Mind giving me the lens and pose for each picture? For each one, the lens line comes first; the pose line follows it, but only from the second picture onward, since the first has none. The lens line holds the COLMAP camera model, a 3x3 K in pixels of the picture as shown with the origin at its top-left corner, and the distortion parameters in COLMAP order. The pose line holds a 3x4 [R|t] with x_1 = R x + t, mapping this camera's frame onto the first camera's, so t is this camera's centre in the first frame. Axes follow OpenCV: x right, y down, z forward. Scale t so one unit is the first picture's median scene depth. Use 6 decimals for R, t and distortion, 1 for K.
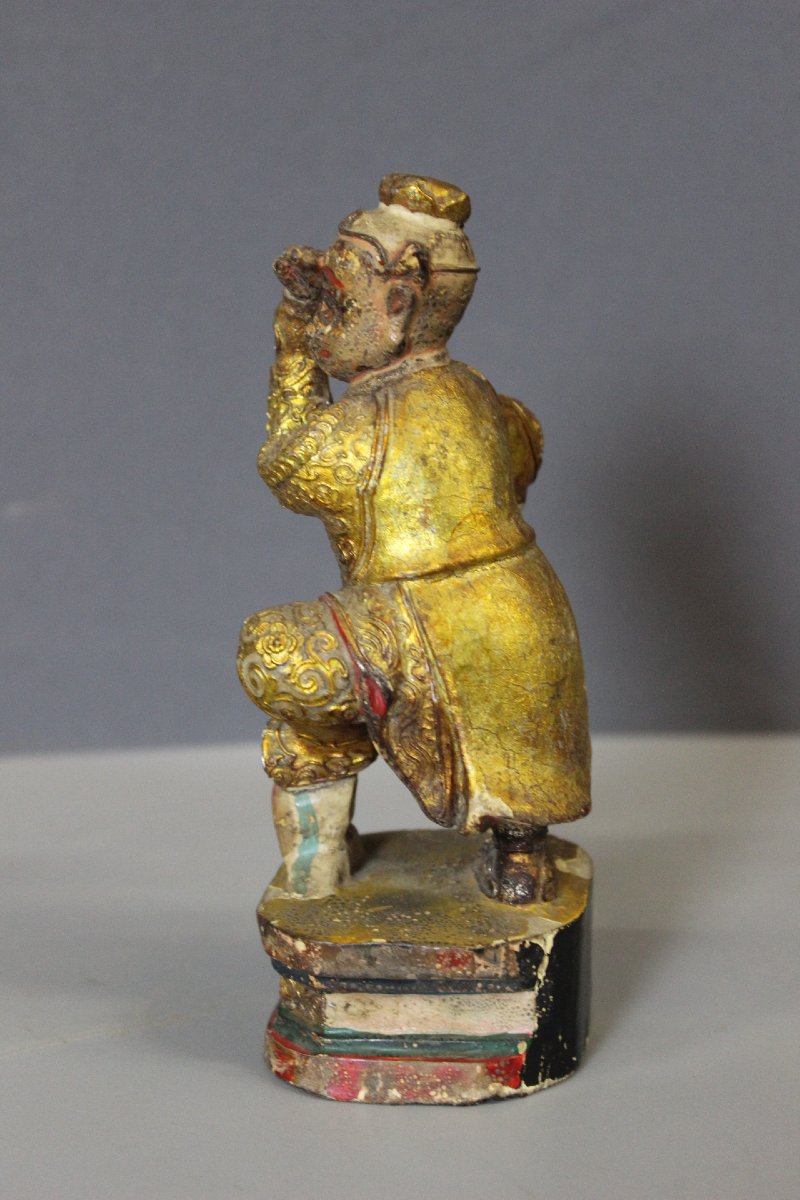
lens RADIAL K [[1969.4, 0, 400.3], [0, 1969.4, 598.4], [0, 0, 1]] dist [-0.028468, 0.000000]
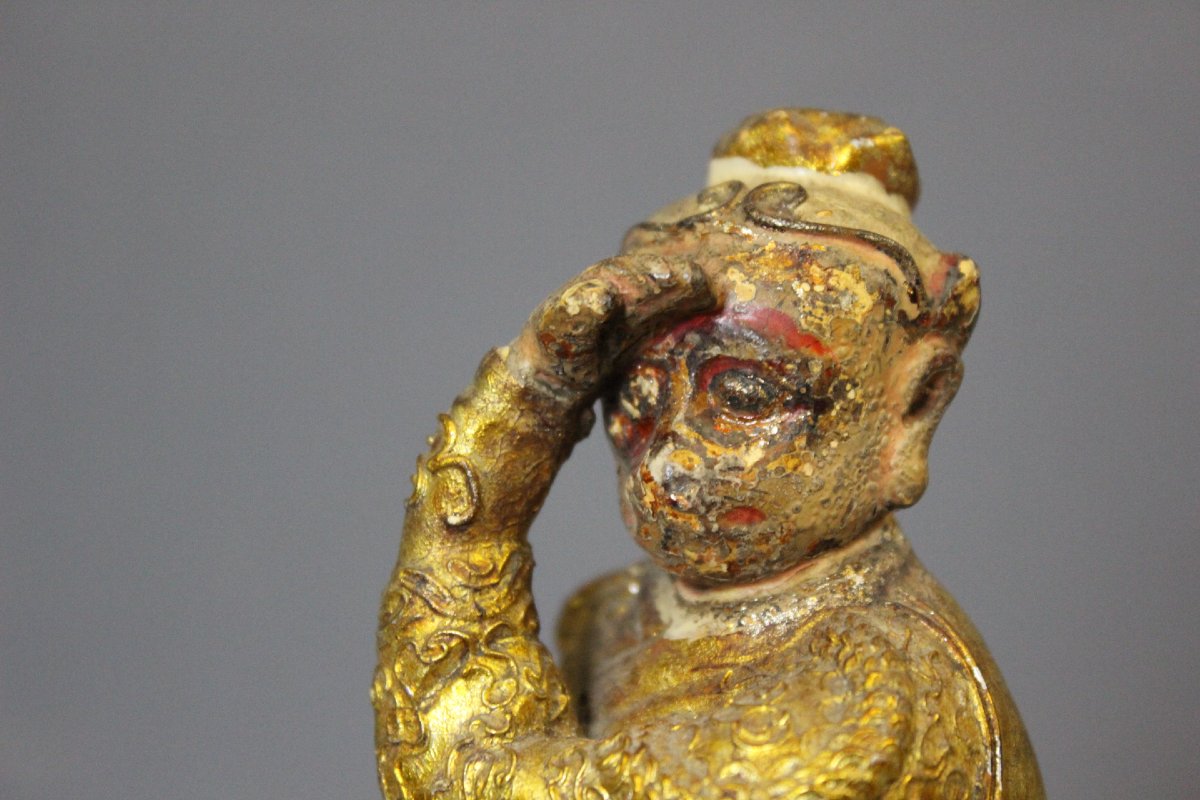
lens RADIAL K [[2620.6, 0, 599.0], [0, 2620.6, 396.1], [0, 0, 1]] dist [0.060130, 0.000000]
pose [[0.520037, 0.024411, 0.853795, -0.527259], [0.167994, 0.977144, -0.130260, -0.083675], [-0.837461, 0.211172, 0.504050, 0.753972]]
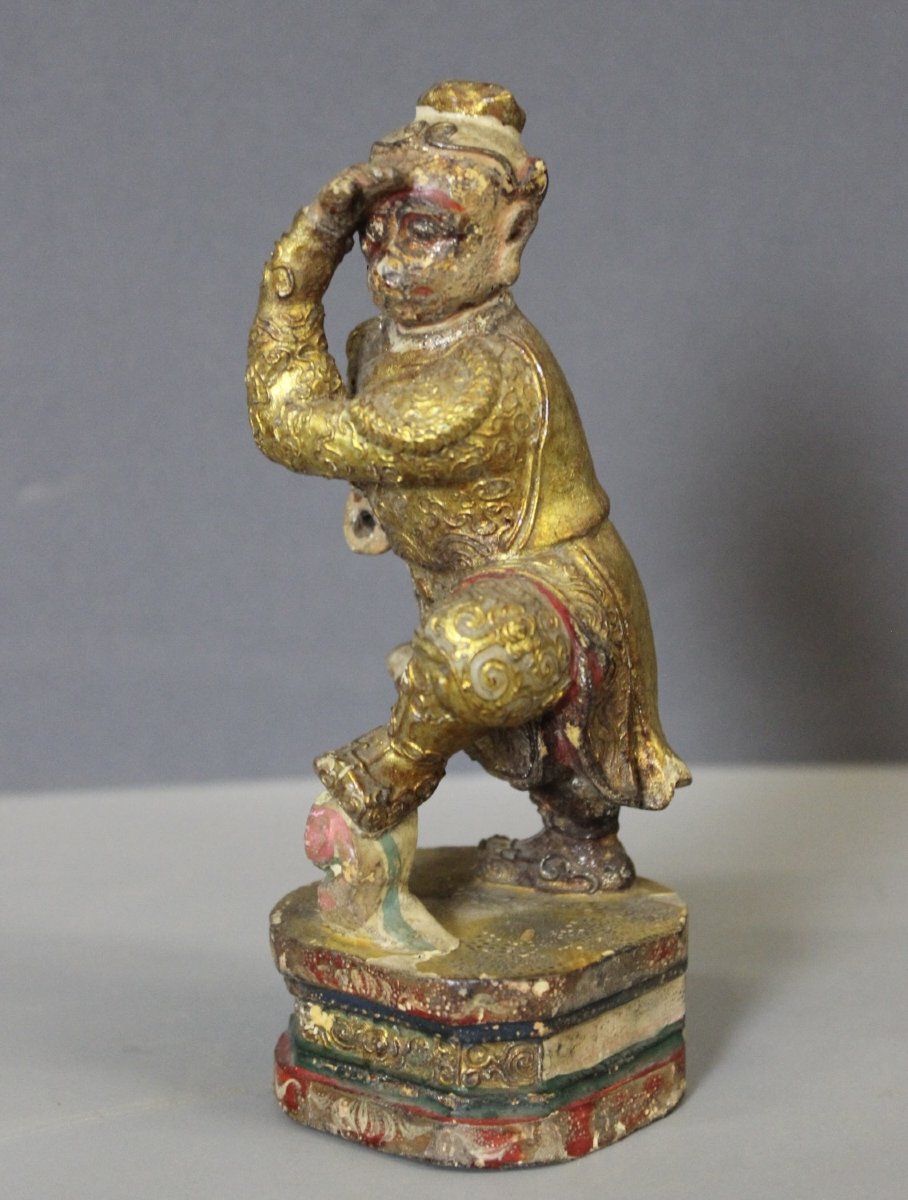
lens RADIAL K [[2545.9, 0, 486.1], [0, 2545.9, 575.2], [0, 0, 1]] dist [-0.037709, 0.000000]
pose [[0.551327, -0.124539, 0.824941, -0.943482], [0.169024, 0.984964, 0.035734, -0.040056], [-0.816988, 0.119734, 0.564088, 0.386273]]
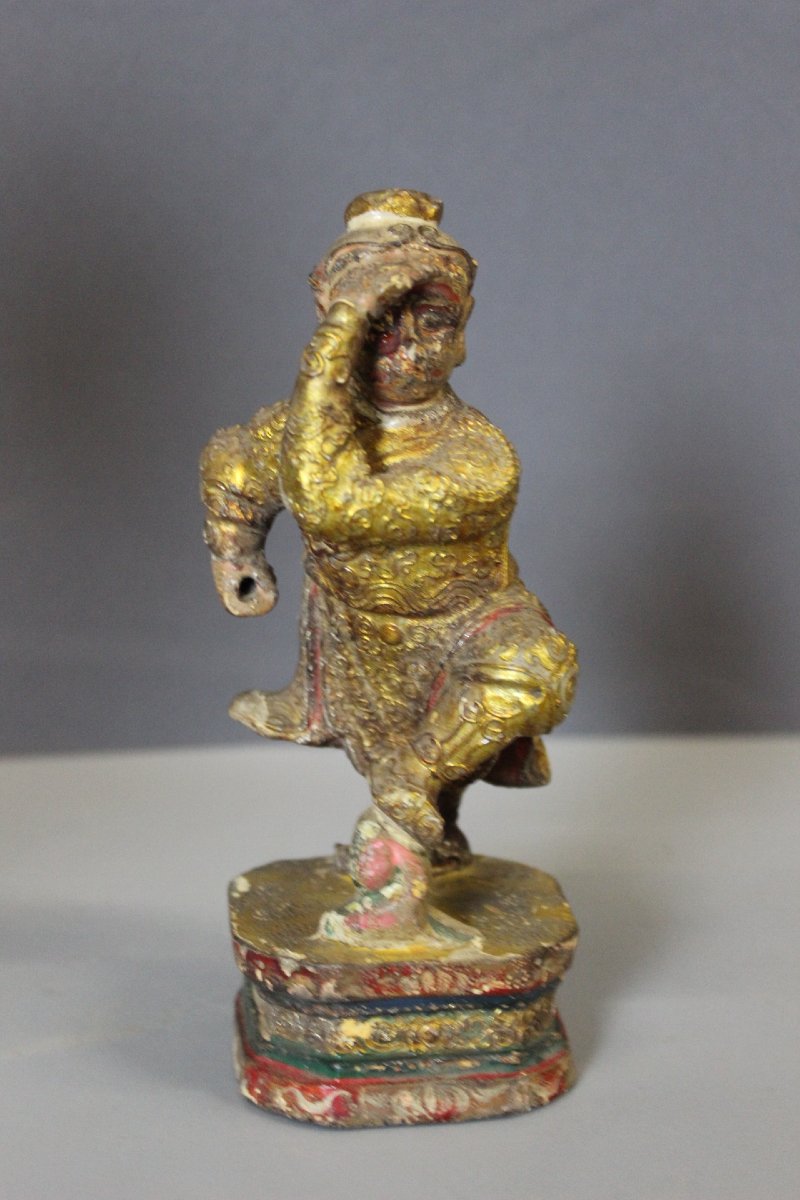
lens RADIAL K [[1969.4, 0, 400.9], [0, 1969.4, 600.5], [0, 0, 1]] dist [-0.028468, 0.000000]
pose [[-0.235088, -0.154121, 0.959677, -0.985660], [0.205695, 0.957097, 0.204094, -0.220595], [-0.949960, 0.245380, -0.193300, 1.244900]]
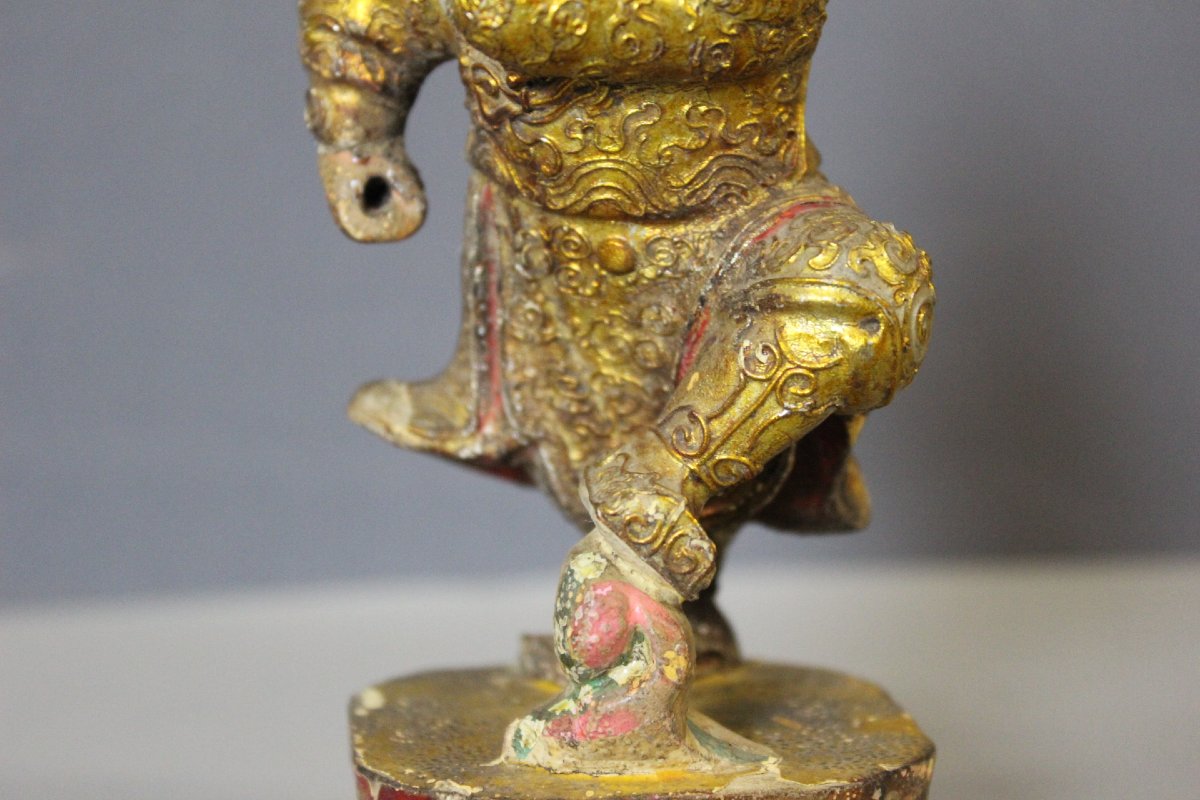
lens RADIAL K [[2271.0, 0, 599.8], [0, 2271.0, 396.2], [0, 0, 1]] dist [0.009602, 0.000000]
pose [[-0.258658, -0.078896, 0.962742, -0.695250], [0.215245, 0.966893, 0.137066, -0.053090], [-0.941683, 0.242678, -0.233112, 1.238030]]
